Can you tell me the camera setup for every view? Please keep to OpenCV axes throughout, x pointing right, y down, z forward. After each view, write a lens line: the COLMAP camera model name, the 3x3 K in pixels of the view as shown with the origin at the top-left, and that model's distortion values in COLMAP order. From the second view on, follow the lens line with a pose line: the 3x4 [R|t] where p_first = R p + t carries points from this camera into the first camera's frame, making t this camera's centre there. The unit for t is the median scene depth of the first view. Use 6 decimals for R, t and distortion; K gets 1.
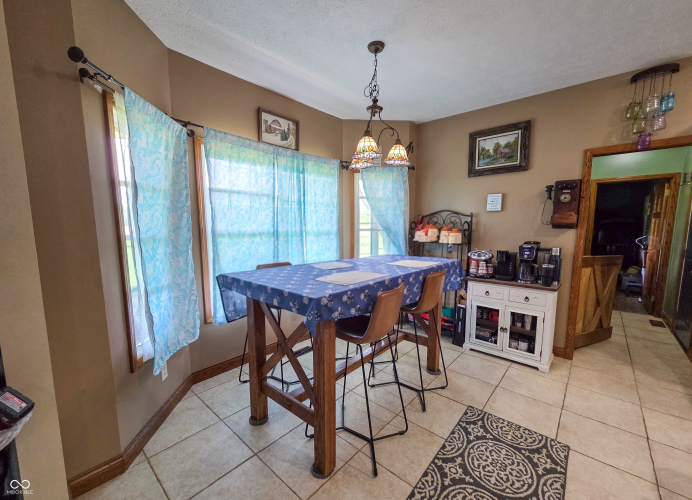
lens RADIAL K [[283.2, 0, 342.3], [0, 283.2, 258.6], [0, 0, 1]] dist [-0.000318, 0.000243]
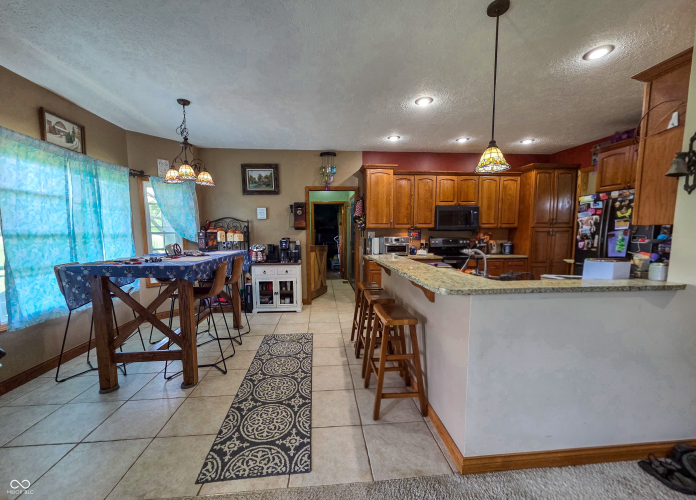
lens RADIAL K [[284.8, 0, 345.3], [0, 284.8, 259.9], [0, 0, 1]] dist [-0.000318, 0.000243]
pose [[0.682505, -0.076525, 0.726864, -0.310874], [0.094616, 0.995386, 0.015953, 0.073102], [-0.724731, 0.057885, 0.686597, -0.386347]]
